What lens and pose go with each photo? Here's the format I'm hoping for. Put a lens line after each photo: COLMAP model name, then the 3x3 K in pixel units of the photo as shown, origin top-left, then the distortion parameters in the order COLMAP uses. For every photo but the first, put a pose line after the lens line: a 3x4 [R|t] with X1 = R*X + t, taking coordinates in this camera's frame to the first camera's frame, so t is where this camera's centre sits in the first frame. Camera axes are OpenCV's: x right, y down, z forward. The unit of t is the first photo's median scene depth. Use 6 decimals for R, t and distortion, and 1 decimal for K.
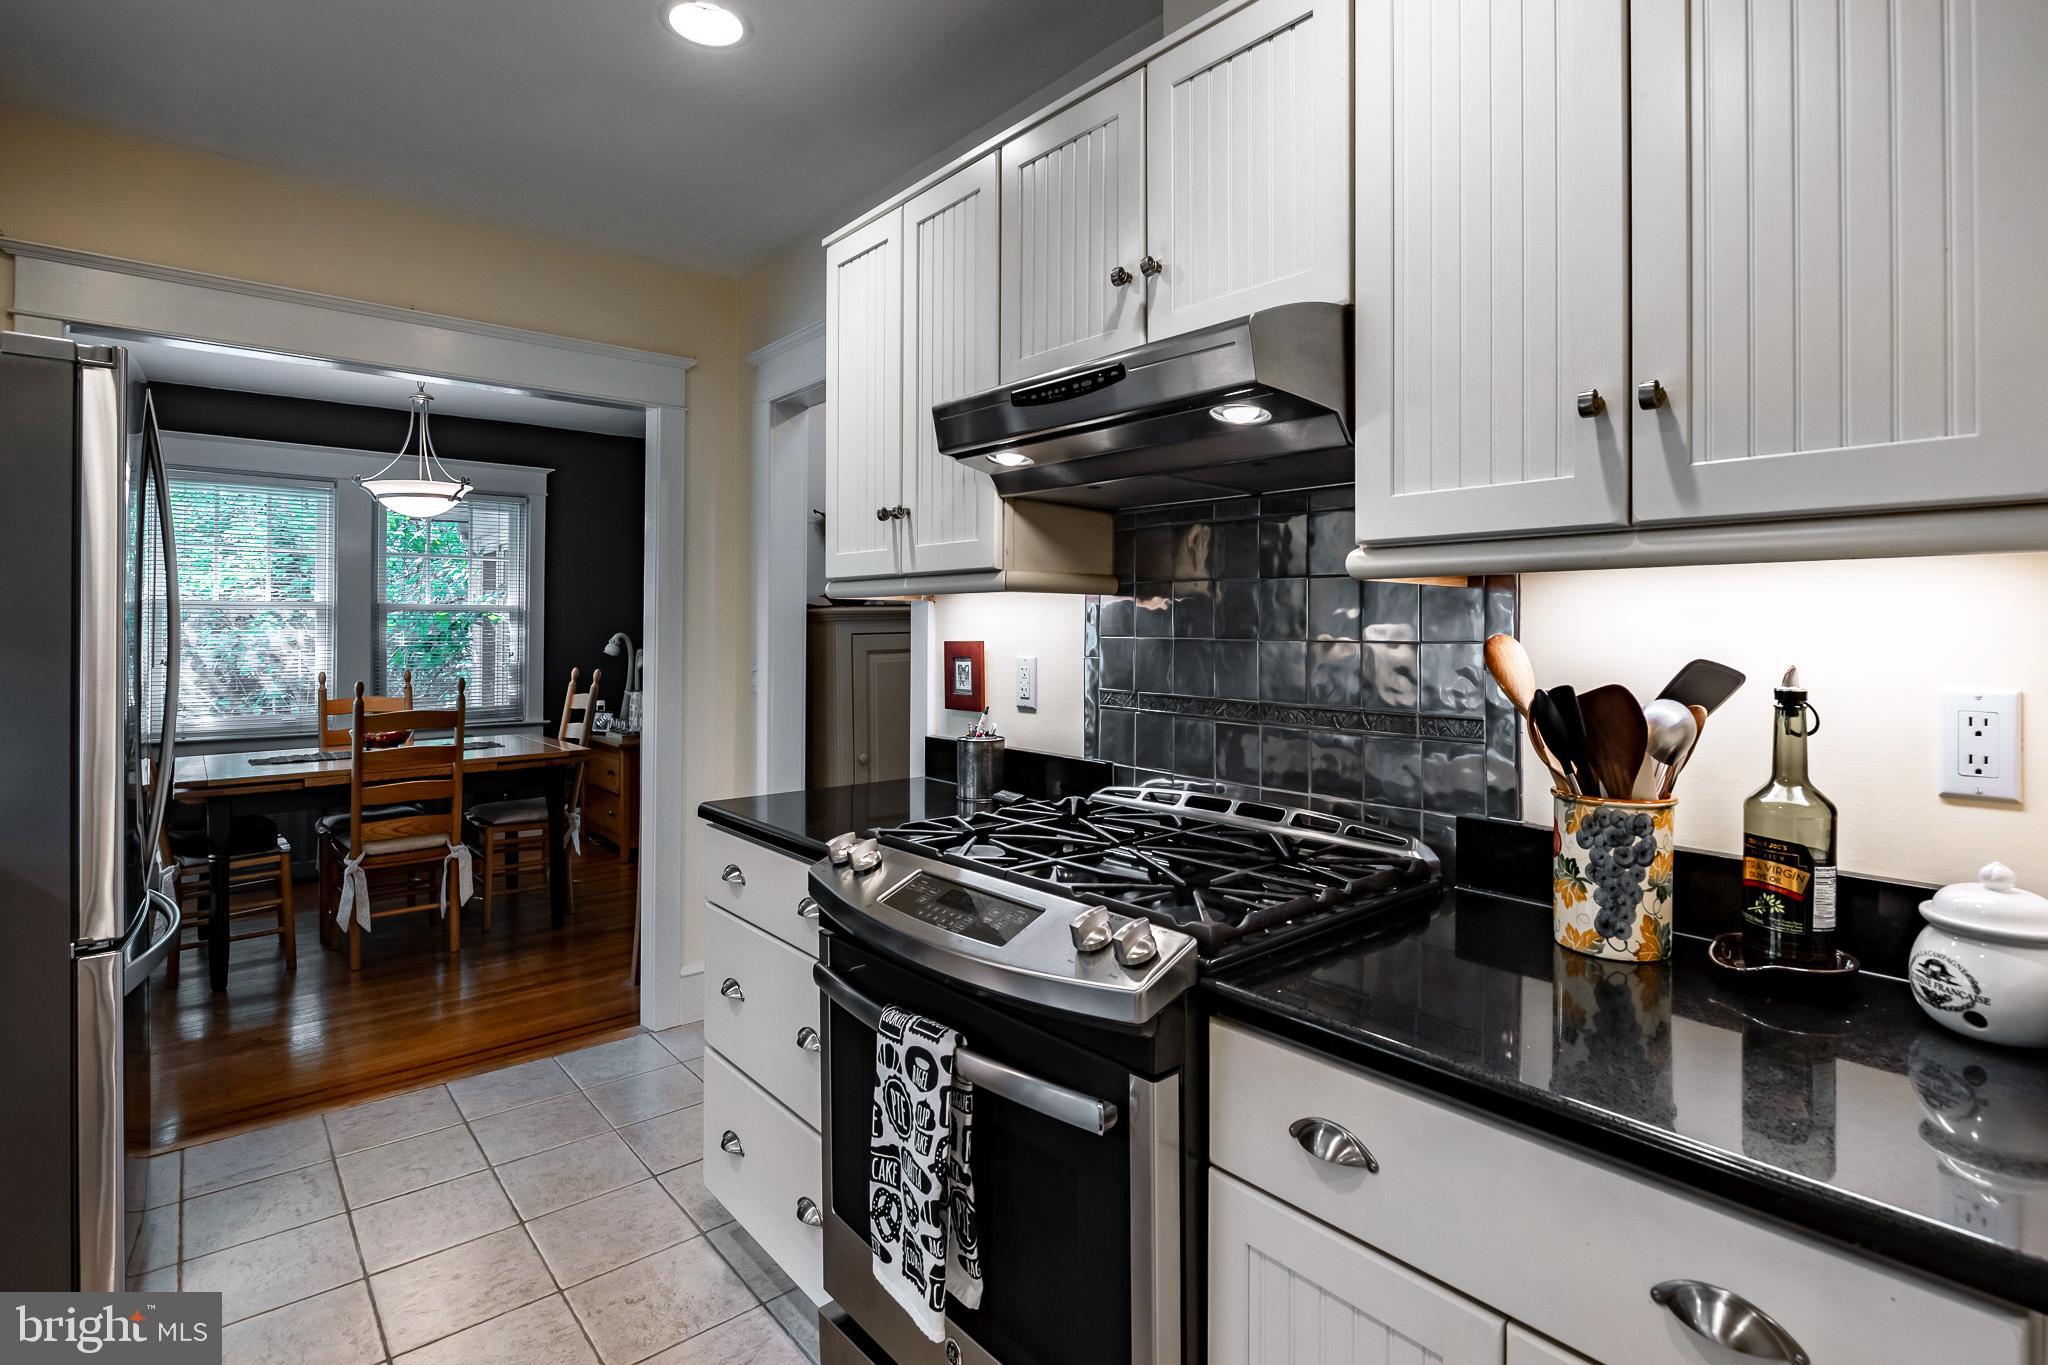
lens RADIAL K [[1058.5, 0, 1058.8], [0, 1058.5, 615.8], [0, 0, 1]] dist [-0.016828, 0.003306]
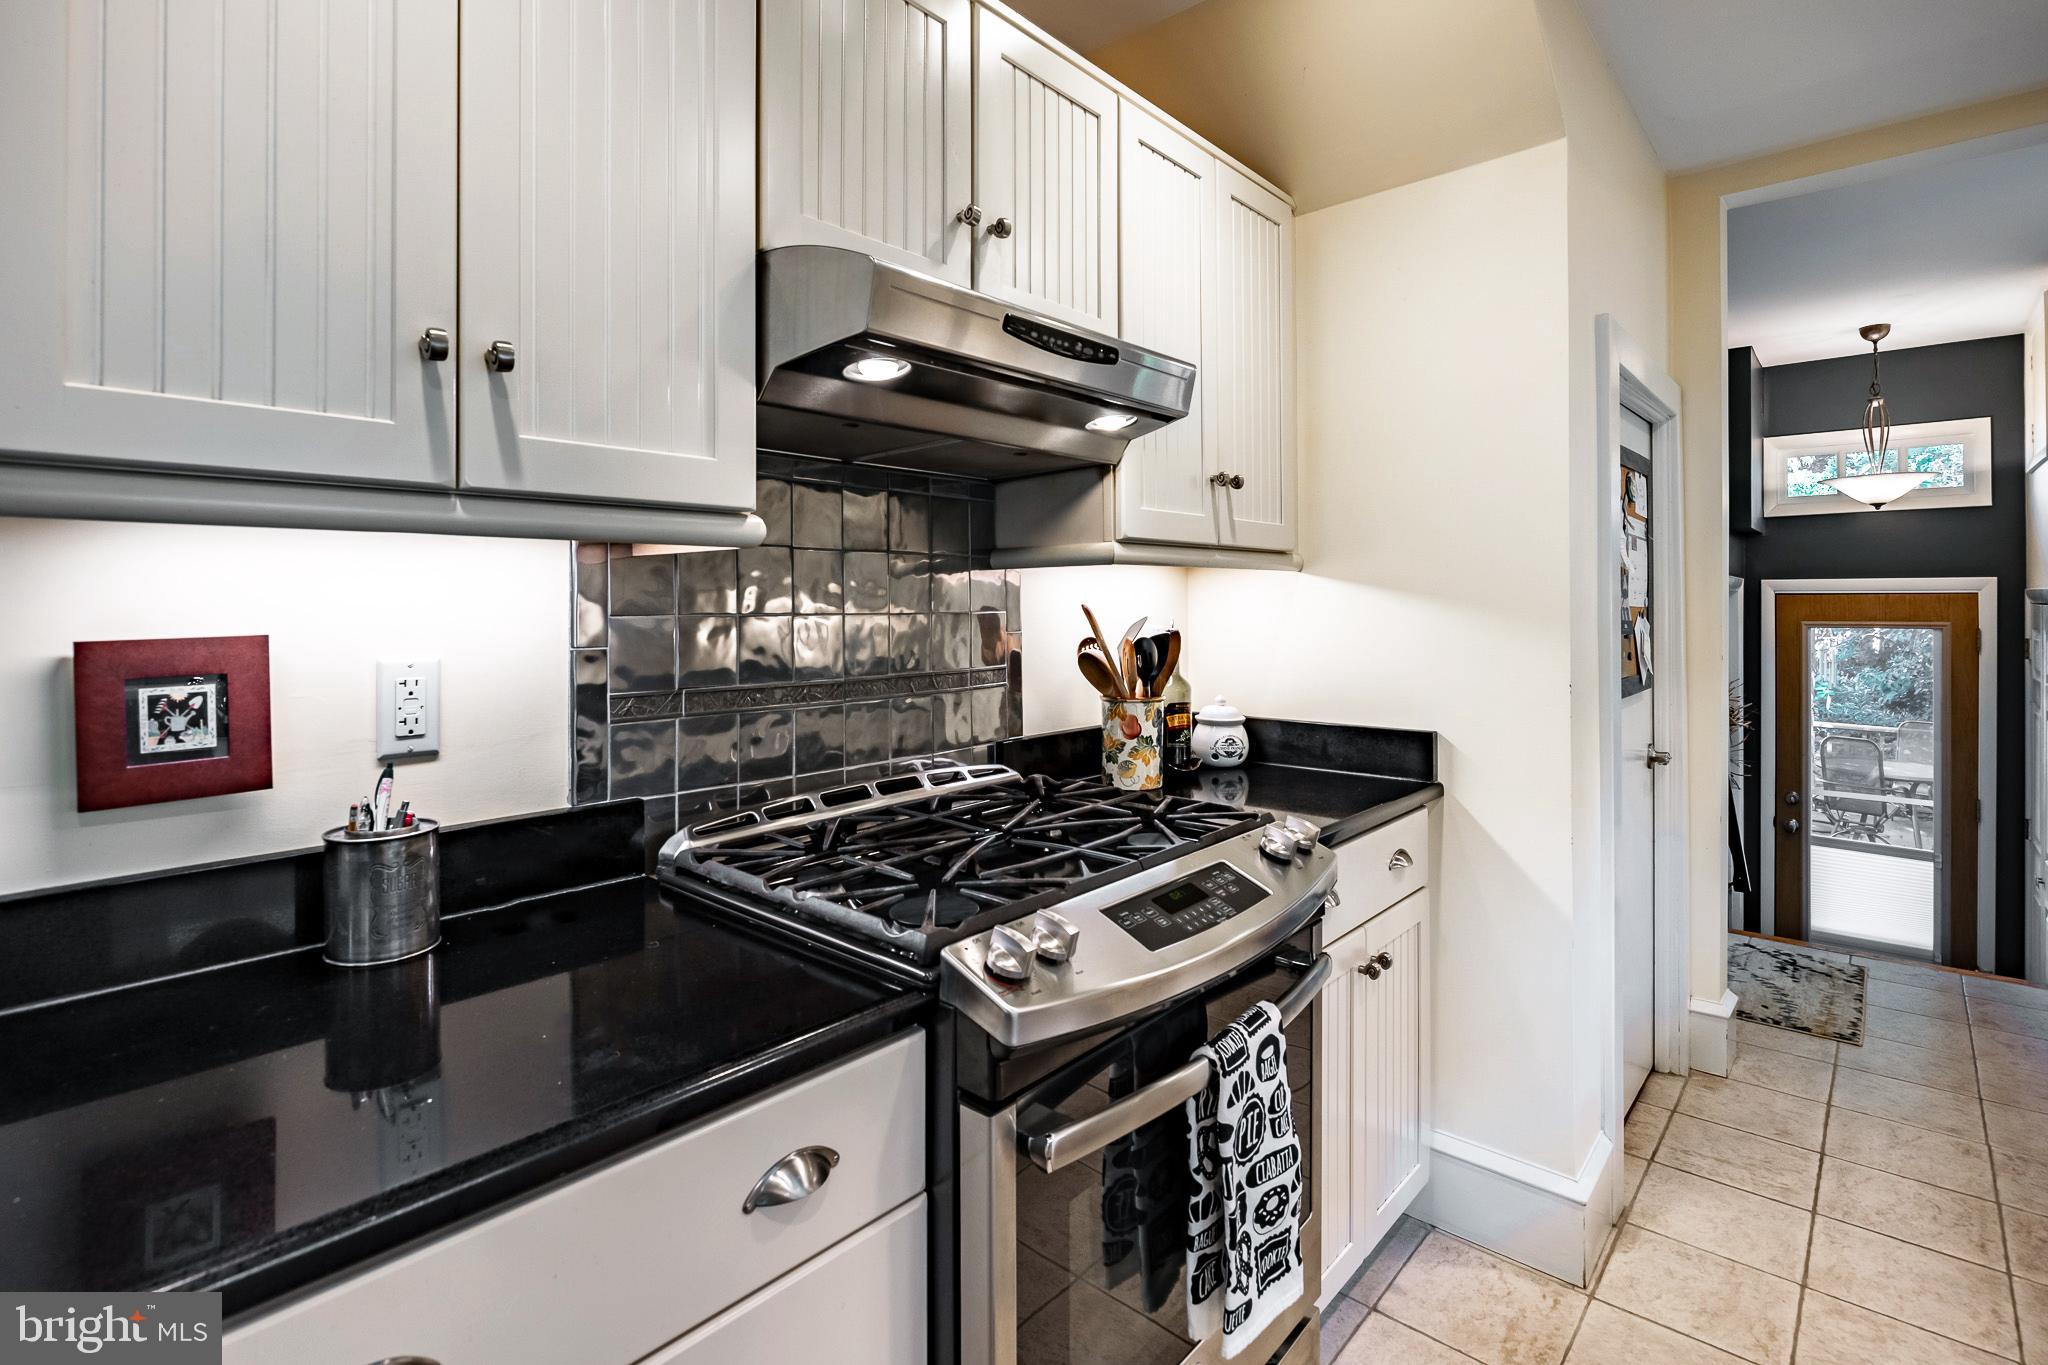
lens RADIAL K [[990.7, 0, 1027.0], [0, 990.7, 601.4], [0, 0, 1]] dist [-0.008311, 0.001928]
pose [[-0.152443, -0.013956, 0.988214, -0.334418], [-0.015132, 0.999816, 0.011786, -0.000115], [-0.988196, -0.013157, -0.152626, 0.459672]]
